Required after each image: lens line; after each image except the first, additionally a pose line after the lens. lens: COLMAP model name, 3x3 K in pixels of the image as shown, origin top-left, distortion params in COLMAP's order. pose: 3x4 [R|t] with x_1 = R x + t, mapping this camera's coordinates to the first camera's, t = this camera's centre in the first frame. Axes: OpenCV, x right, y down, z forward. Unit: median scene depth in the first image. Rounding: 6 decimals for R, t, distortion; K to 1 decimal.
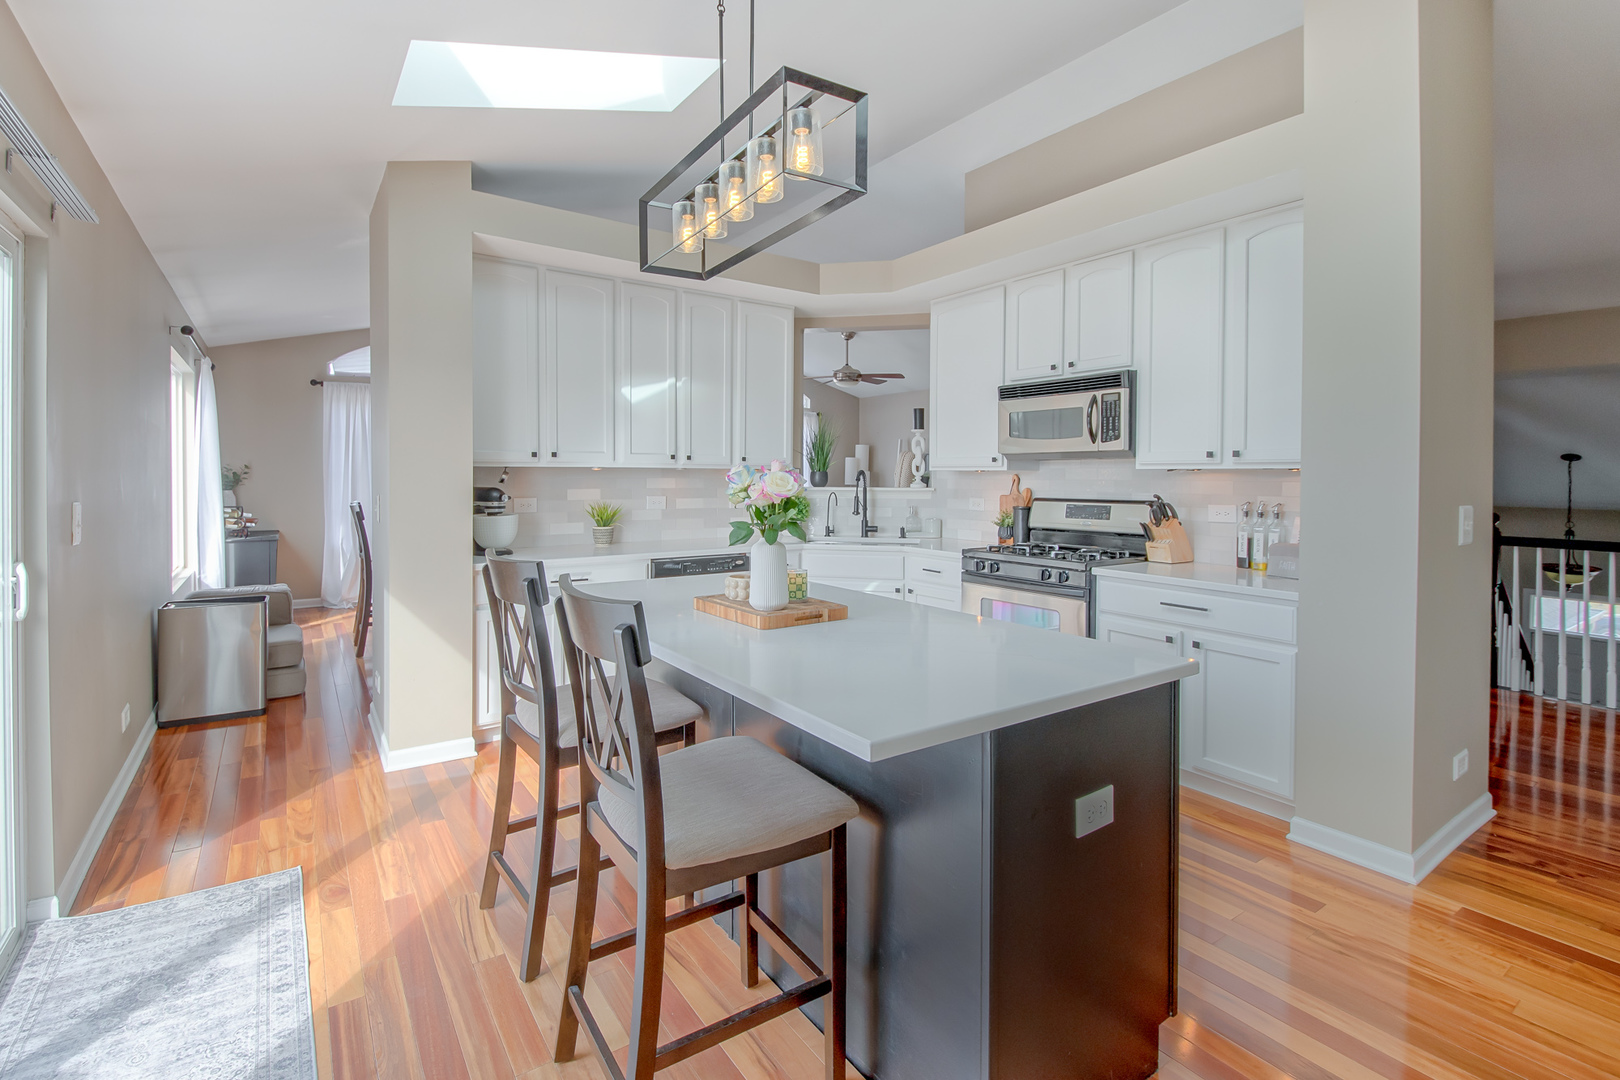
lens RADIAL K [[744.5, 0, 812.3], [0, 744.5, 478.7], [0, 0, 1]] dist [-0.002569, -0.000593]
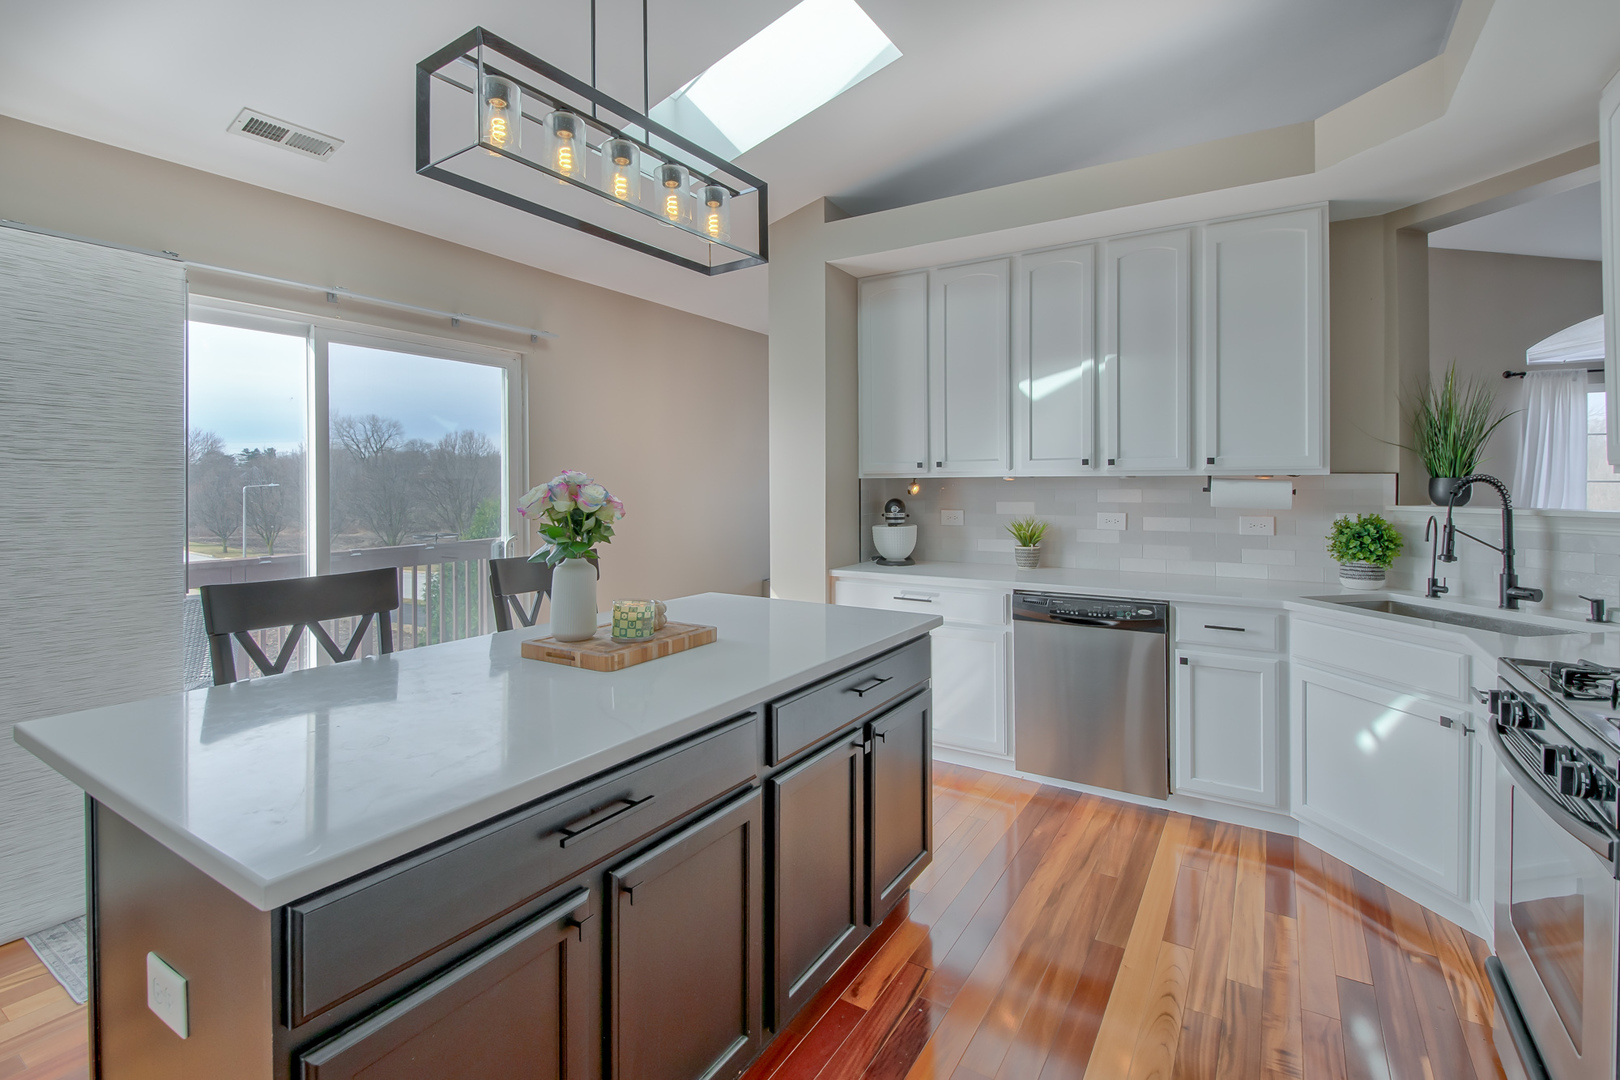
lens RADIAL K [[744.5, 0, 807.8], [0, 744.5, 491.6], [0, 0, 1]] dist [-0.002569, -0.000593]
pose [[0.380186, 0.006062, -0.924890, 0.289535], [-0.000755, 0.999980, 0.006243, -0.002520], [0.924910, -0.001675, 0.380183, 0.305674]]
